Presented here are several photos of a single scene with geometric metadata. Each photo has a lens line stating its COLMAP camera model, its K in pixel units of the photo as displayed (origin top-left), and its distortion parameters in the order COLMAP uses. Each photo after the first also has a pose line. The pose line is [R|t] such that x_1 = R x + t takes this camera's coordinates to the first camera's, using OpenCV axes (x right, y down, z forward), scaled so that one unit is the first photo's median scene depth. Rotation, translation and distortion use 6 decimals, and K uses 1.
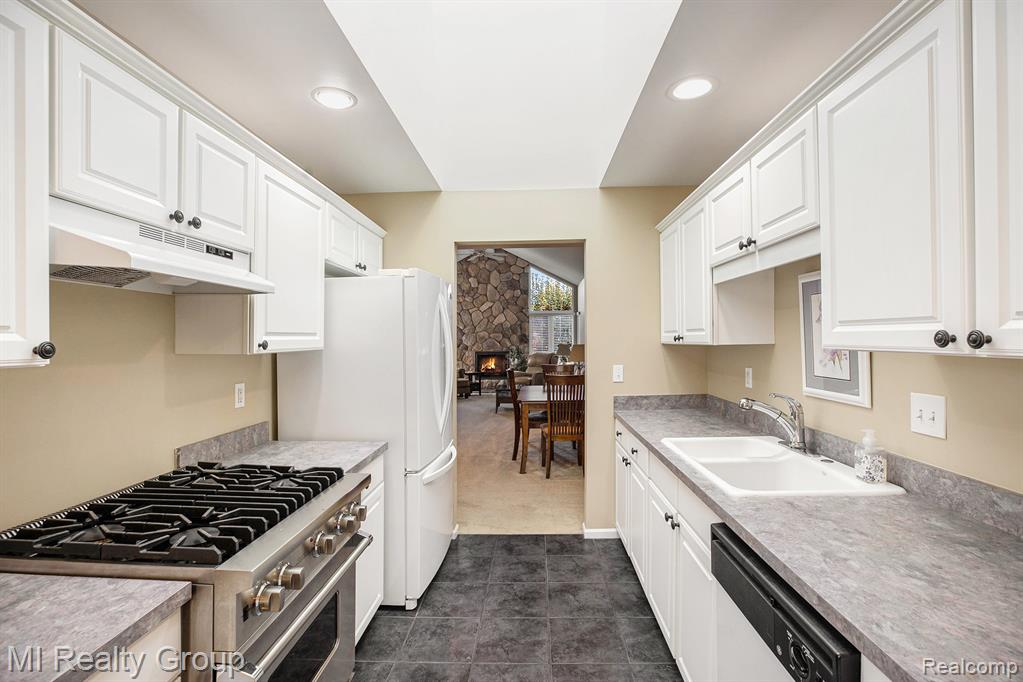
lens RADIAL K [[471.3, 0, 508.0], [0, 471.3, 337.2], [0, 0, 1]] dist [-0.022263, 0.000479]
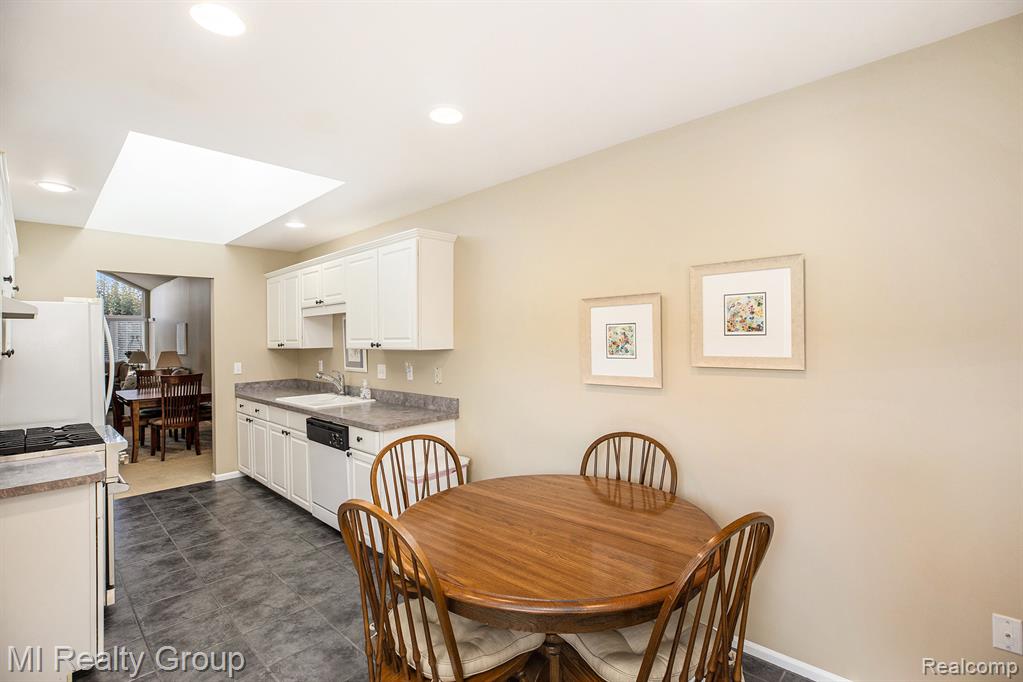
lens RADIAL K [[471.3, 0, 508.0], [0, 471.3, 337.2], [0, 0, 1]] dist [-0.022263, 0.000479]
pose [[0.657401, 0.001782, 0.753539, -0.337885], [0.006828, 0.999942, -0.008322, -0.005589], [-0.753510, 0.010616, 0.657351, -0.662382]]
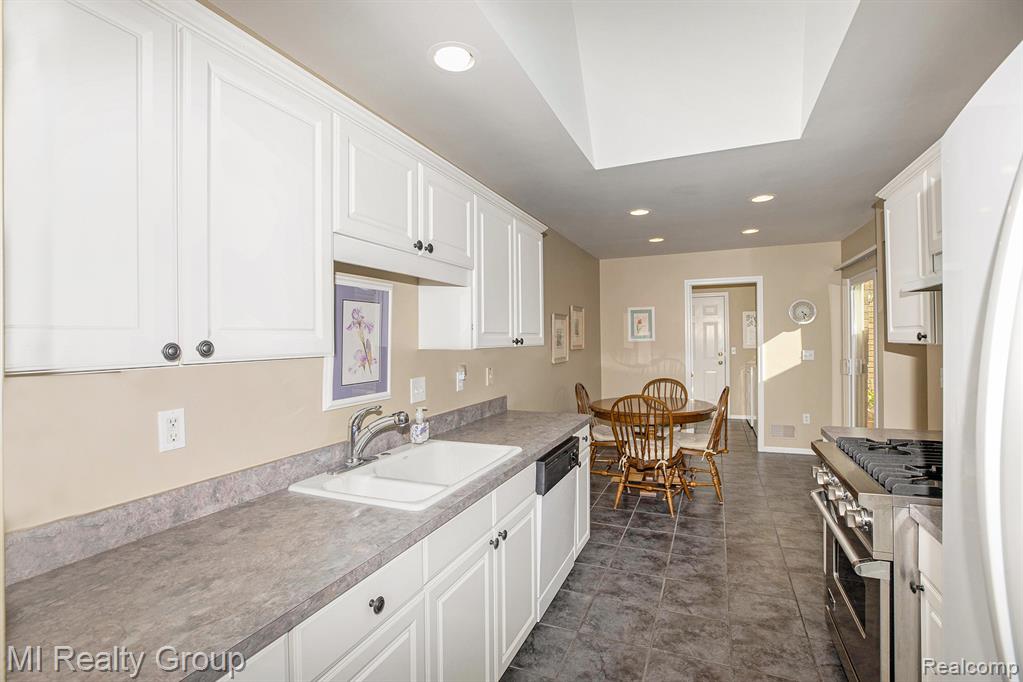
lens RADIAL K [[471.3, 0, 508.0], [0, 471.3, 337.2], [0, 0, 1]] dist [-0.022263, 0.000479]
pose [[-0.936298, 0.003465, 0.351190, -0.001108], [0.002732, 0.999993, -0.002581, -0.007617], [-0.351197, -0.001457, -0.936301, 1.086835]]
